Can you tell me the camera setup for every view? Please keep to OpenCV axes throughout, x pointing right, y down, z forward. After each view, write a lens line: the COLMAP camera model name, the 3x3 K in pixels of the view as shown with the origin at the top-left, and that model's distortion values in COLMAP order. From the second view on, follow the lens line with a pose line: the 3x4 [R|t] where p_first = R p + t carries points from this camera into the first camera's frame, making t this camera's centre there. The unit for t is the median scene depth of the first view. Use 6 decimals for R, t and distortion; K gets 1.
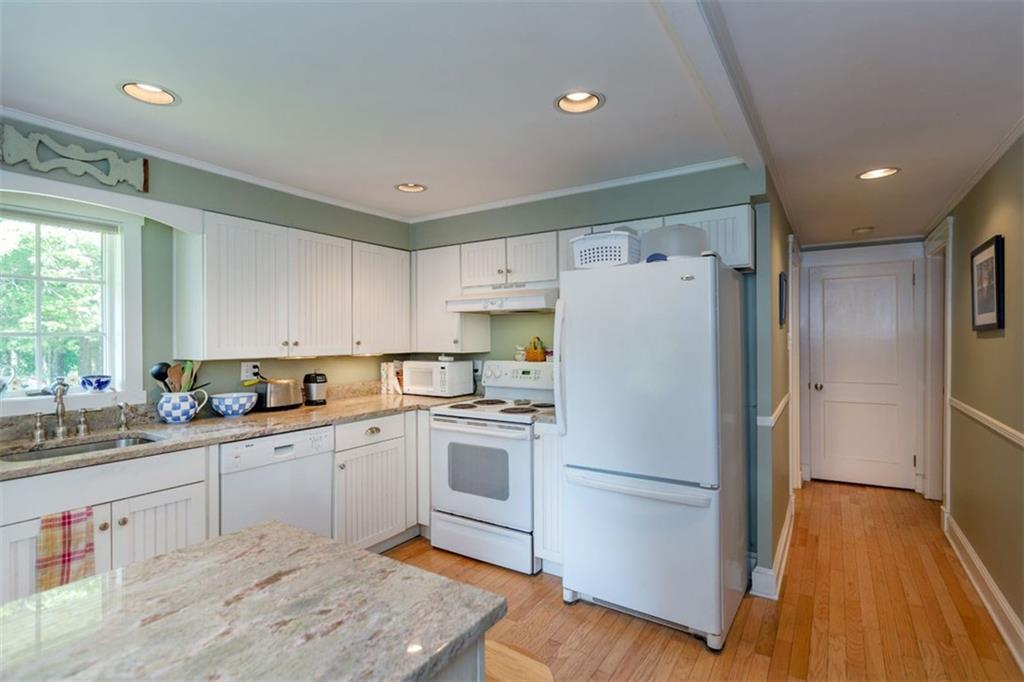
lens RADIAL K [[500.3, 0, 511.2], [0, 500.3, 339.2], [0, 0, 1]] dist [0.000037, -0.000056]
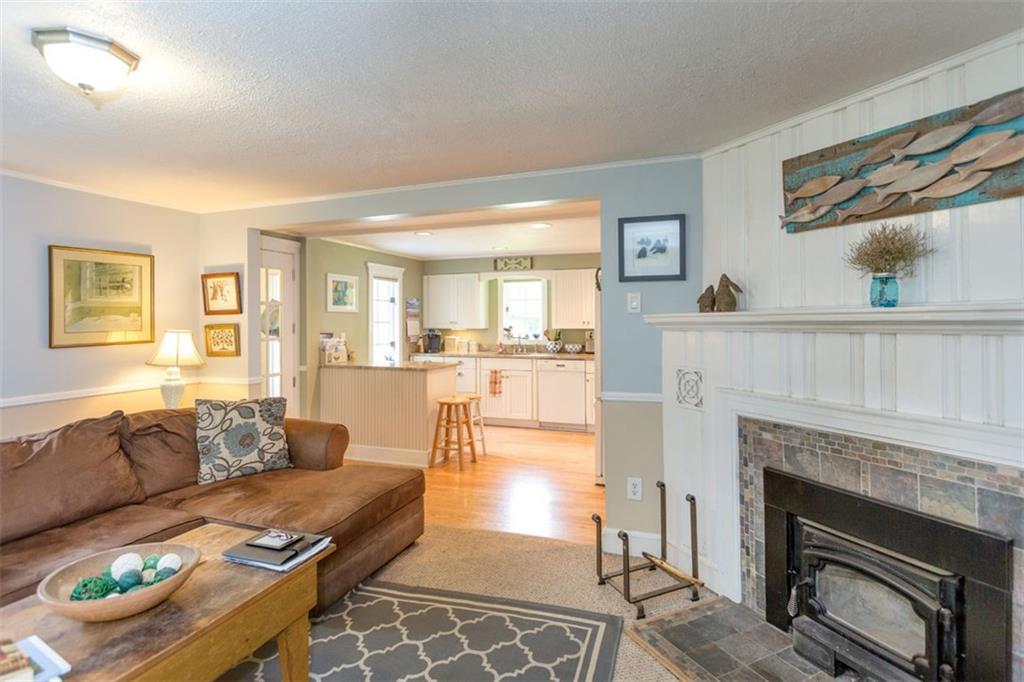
lens RADIAL K [[511.9, 0, 511.5], [0, 511.9, 315.6], [0, 0, 1]] dist [0.000673, 0.000012]
pose [[0.222515, -0.005502, -0.974914, 2.173320], [0.004008, 0.999981, -0.004729, -0.014821], [0.974921, -0.002855, 0.222533, 0.253694]]
